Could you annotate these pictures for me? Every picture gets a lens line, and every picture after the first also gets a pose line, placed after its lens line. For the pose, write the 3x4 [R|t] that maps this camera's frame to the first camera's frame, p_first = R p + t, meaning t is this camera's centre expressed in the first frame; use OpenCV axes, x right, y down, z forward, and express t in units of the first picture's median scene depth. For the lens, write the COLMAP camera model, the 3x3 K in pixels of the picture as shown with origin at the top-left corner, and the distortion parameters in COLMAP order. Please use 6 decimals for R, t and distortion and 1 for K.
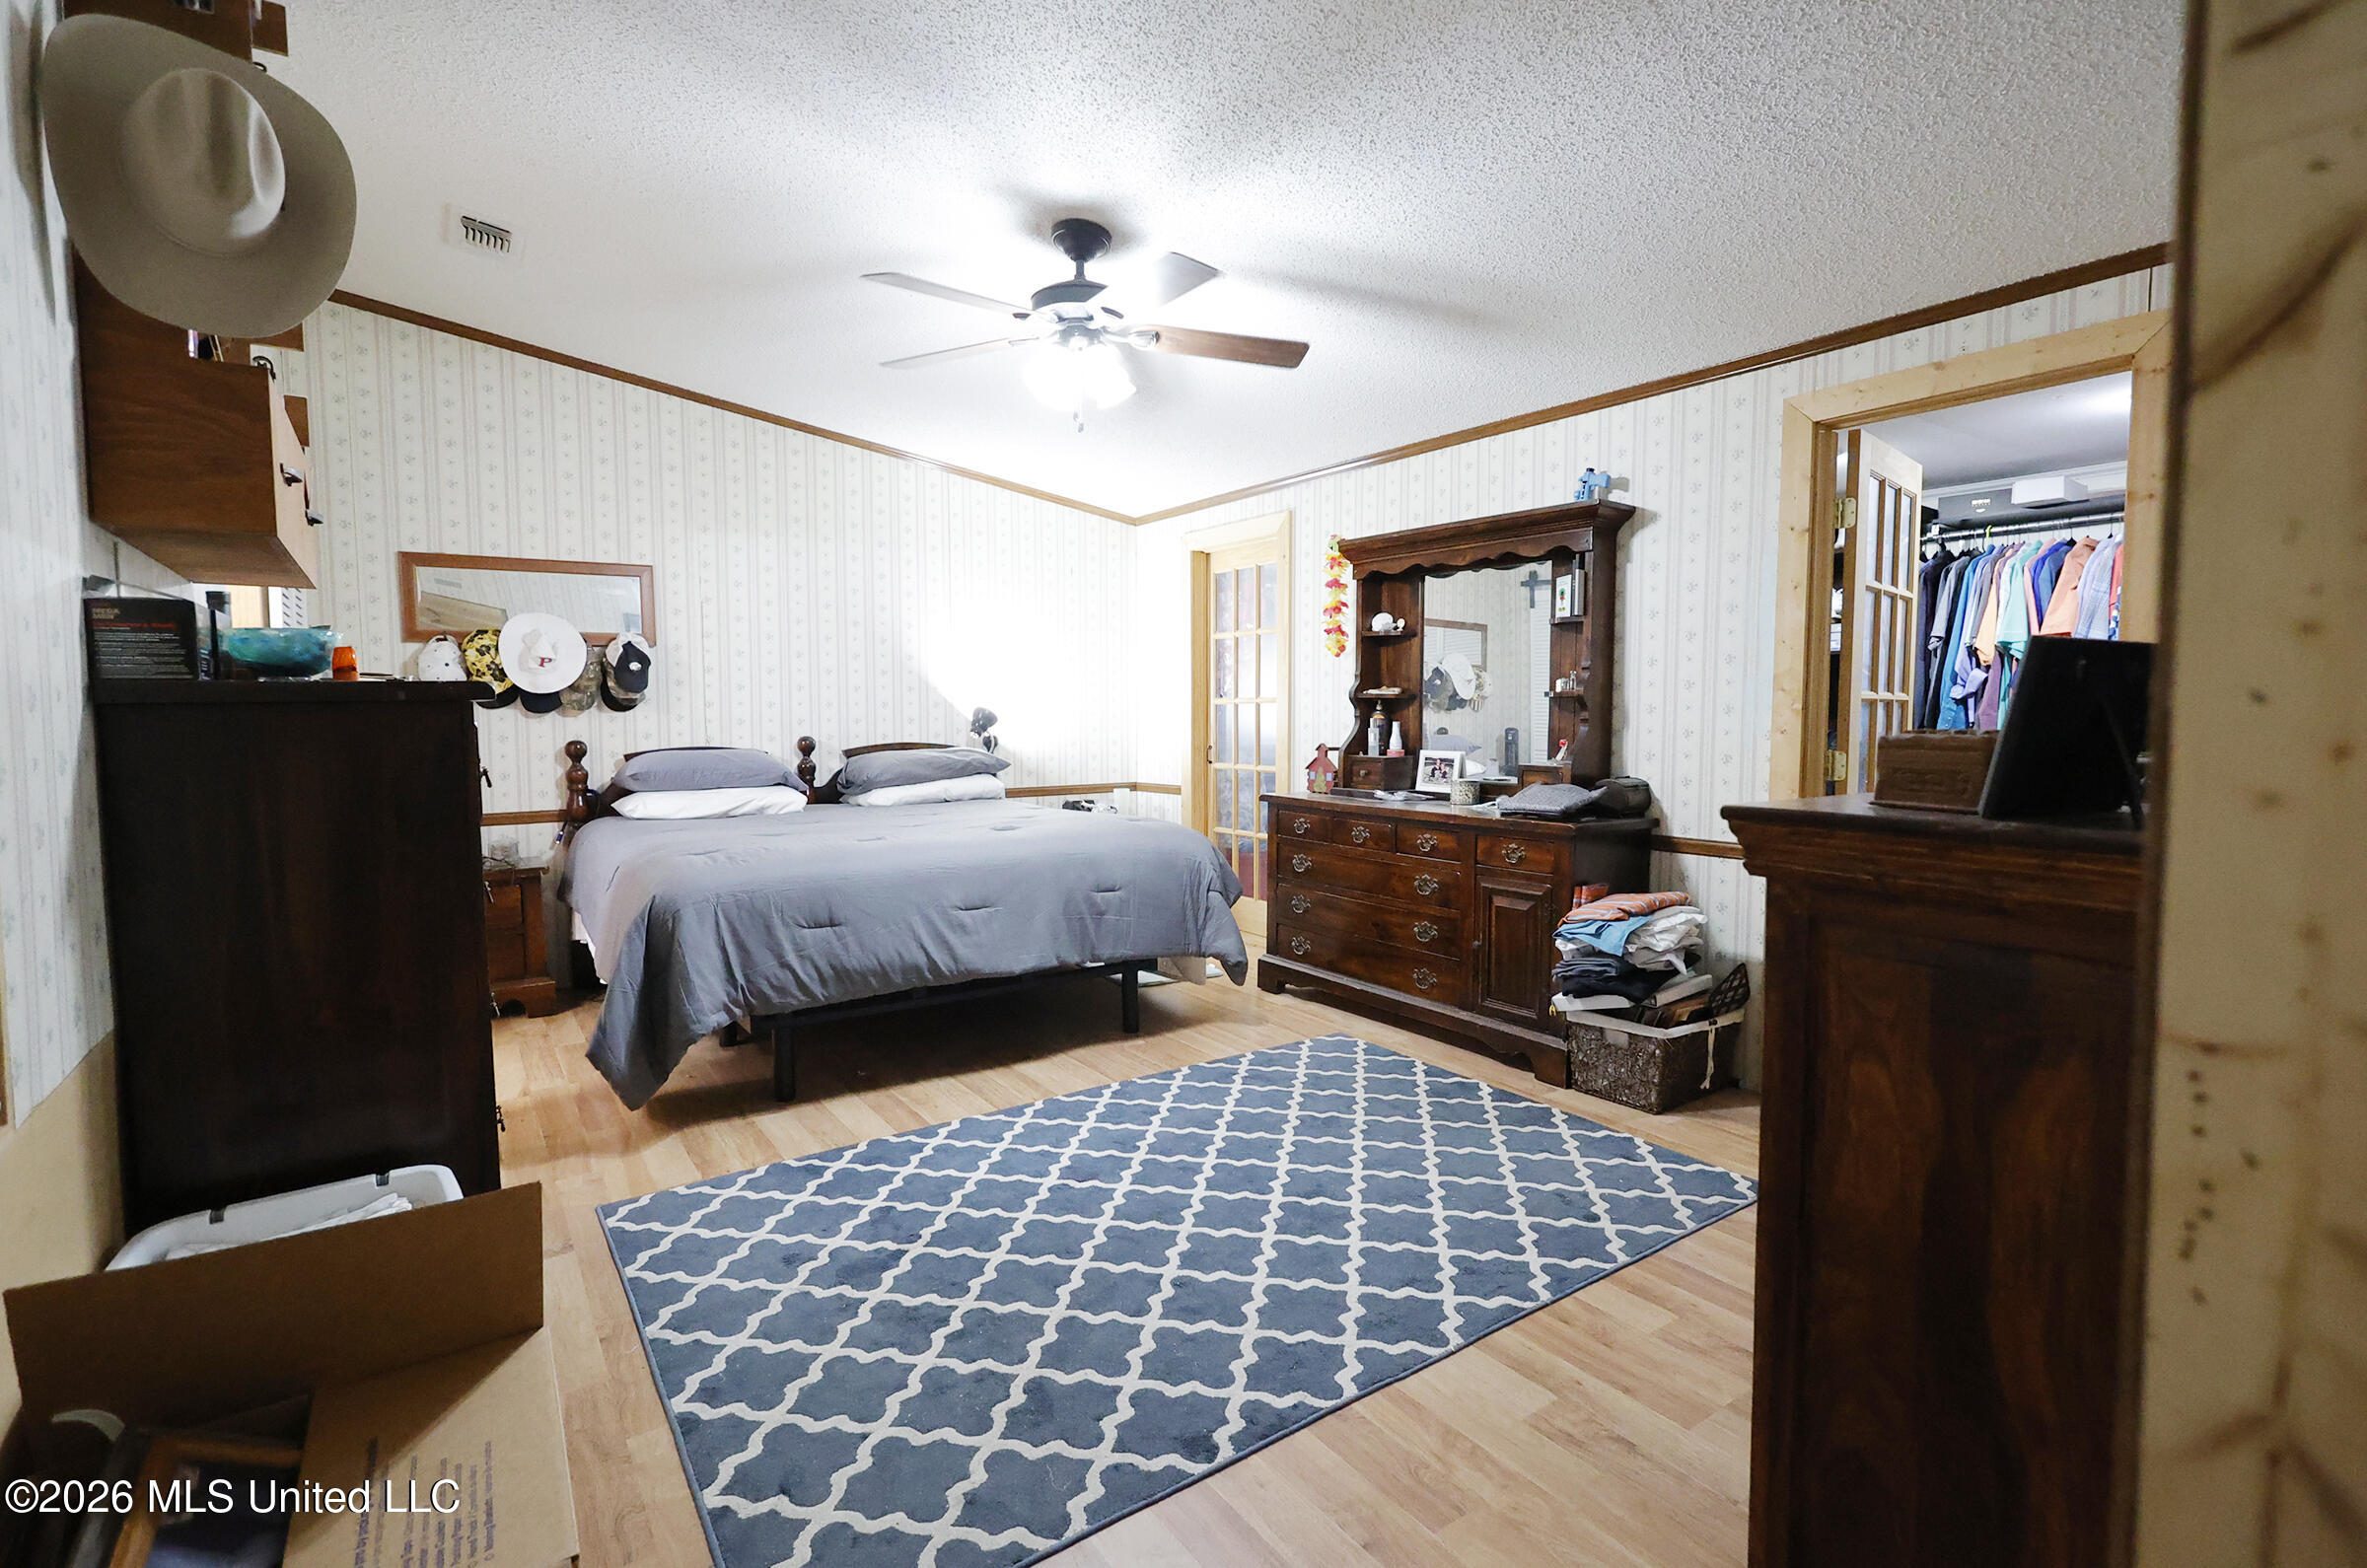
lens RADIAL K [[1100.0, 0, 1187.4], [0, 1100.0, 782.0], [0, 0, 1]] dist [0.001731, 0.001306]
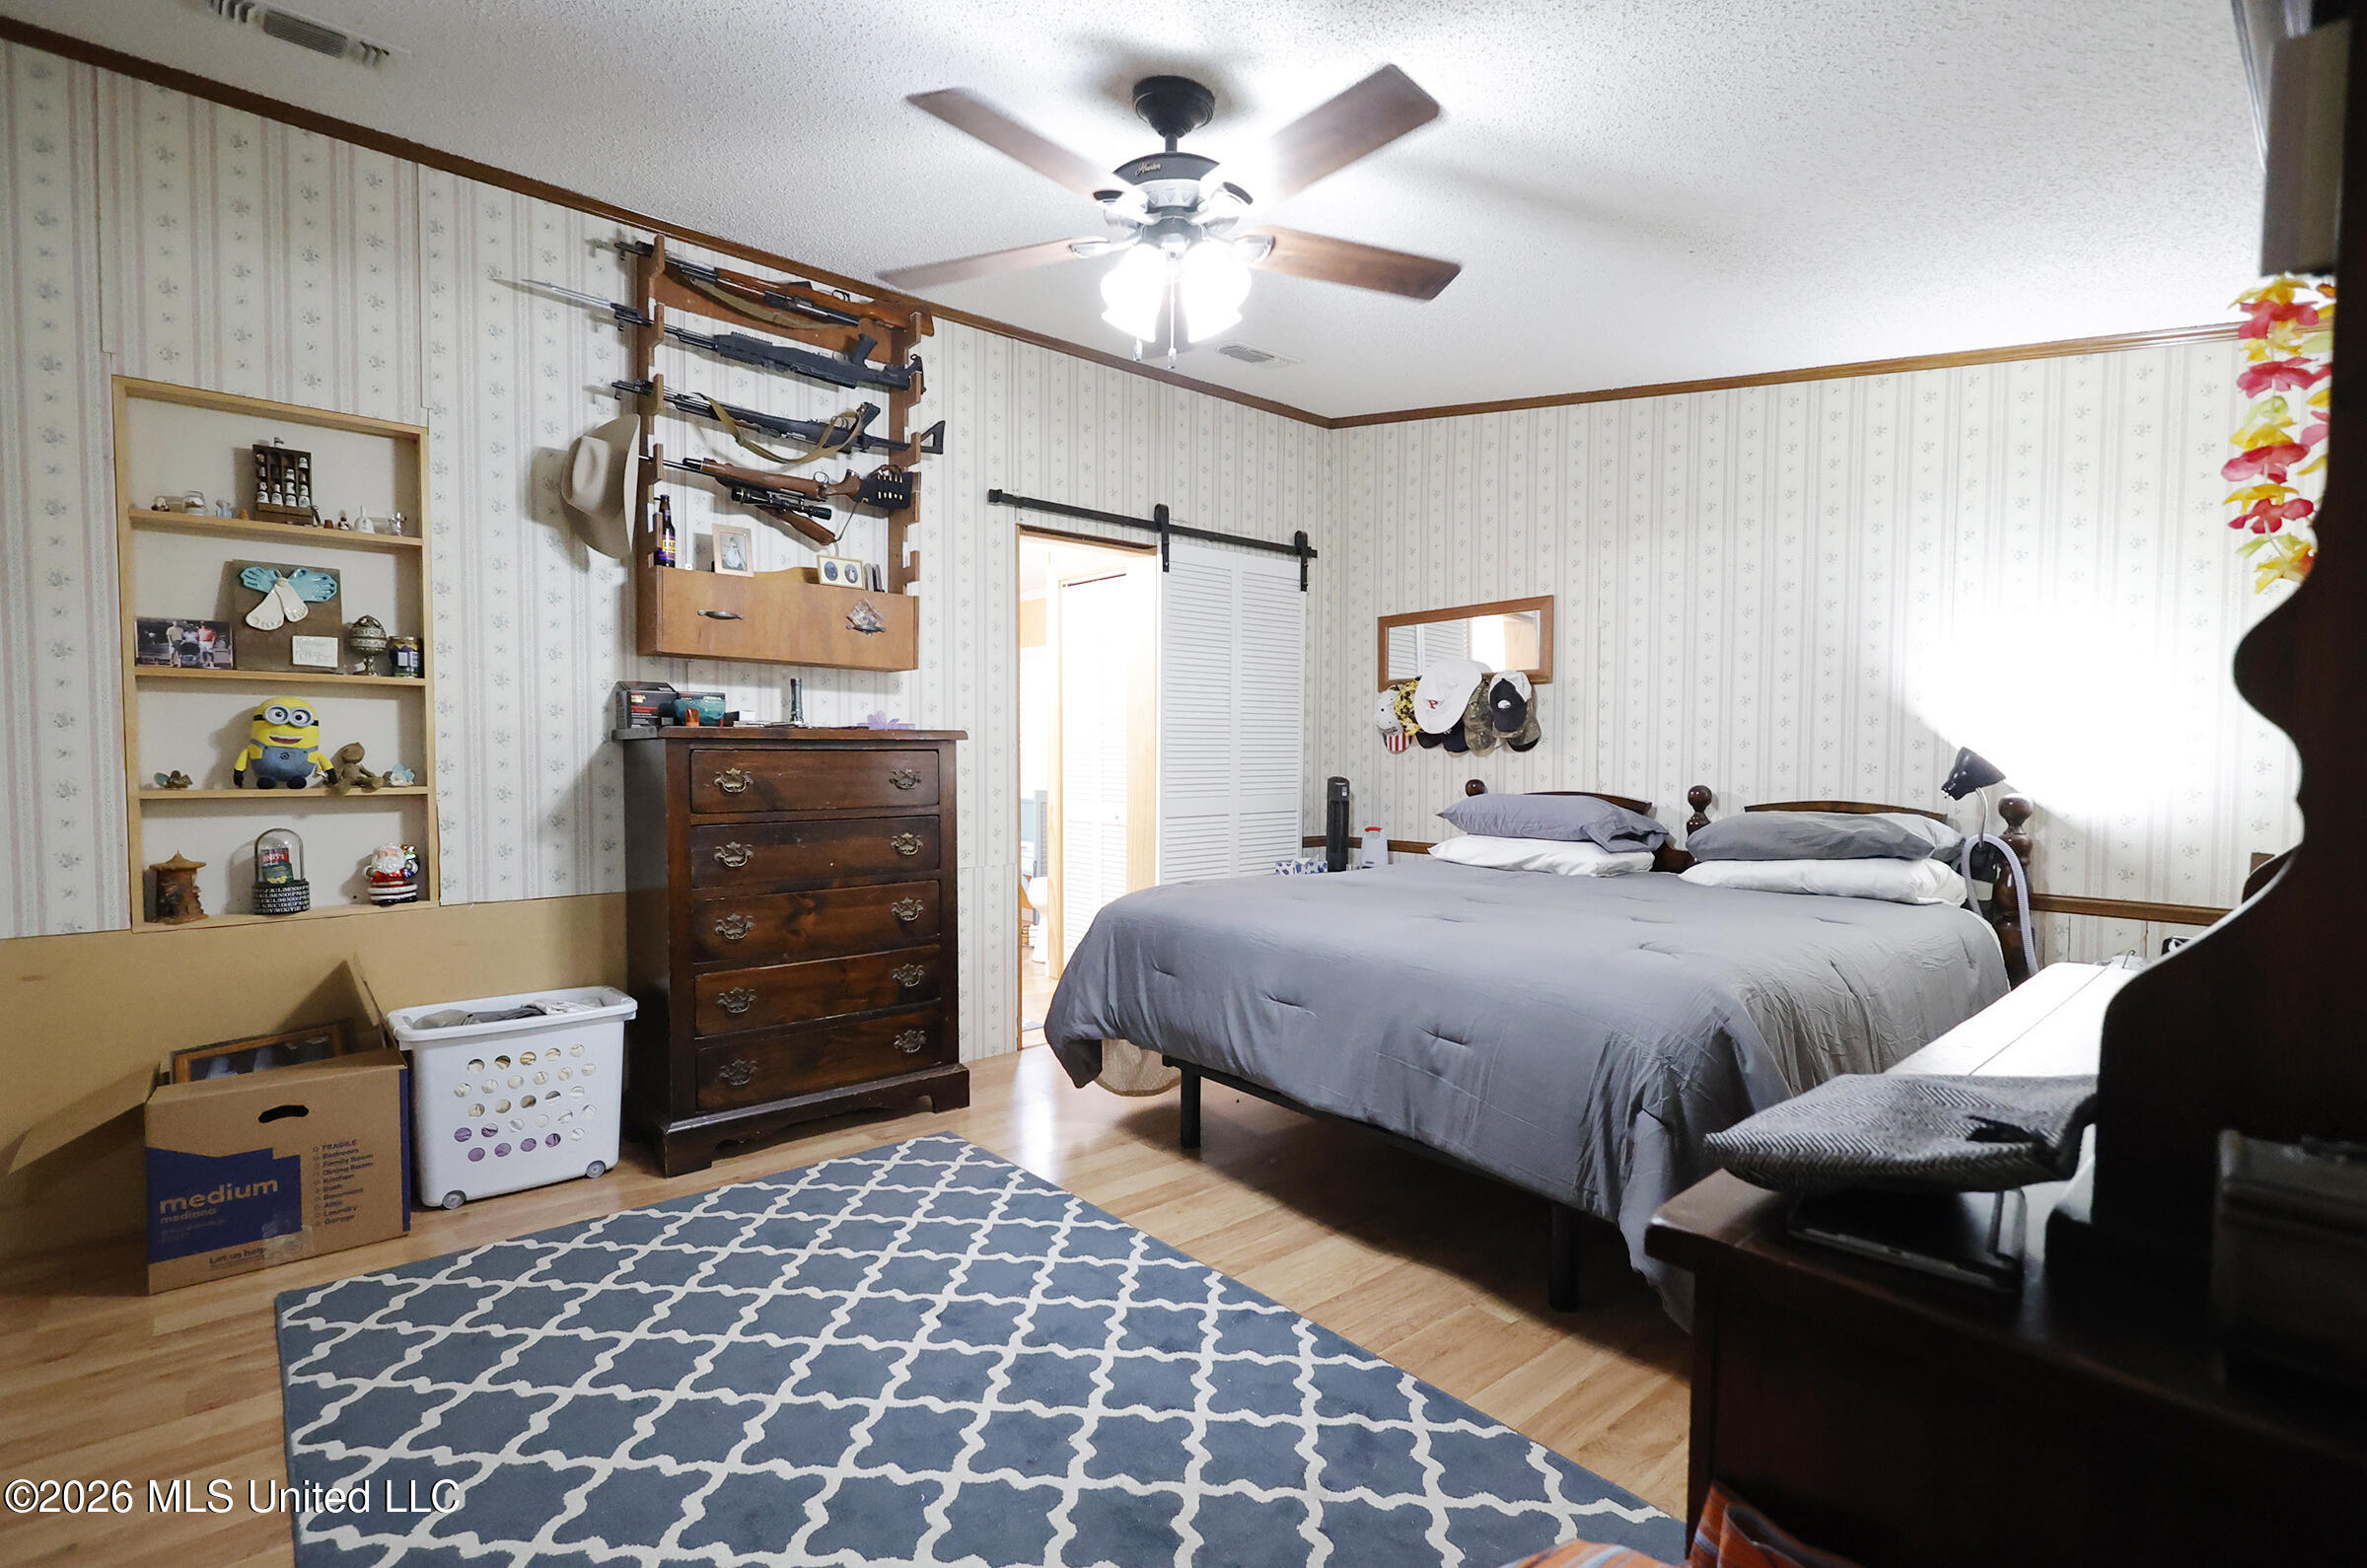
lens RADIAL K [[1092.9, 0, 1187.7], [0, 1092.9, 798.0], [0, 0, 1]] dist [0.002292, 0.000585]
pose [[0.106028, 0.047616, -0.993222, 0.545205], [-0.071866, 0.996608, 0.040107, -0.054382], [0.991763, 0.067126, 0.109090, 0.808579]]
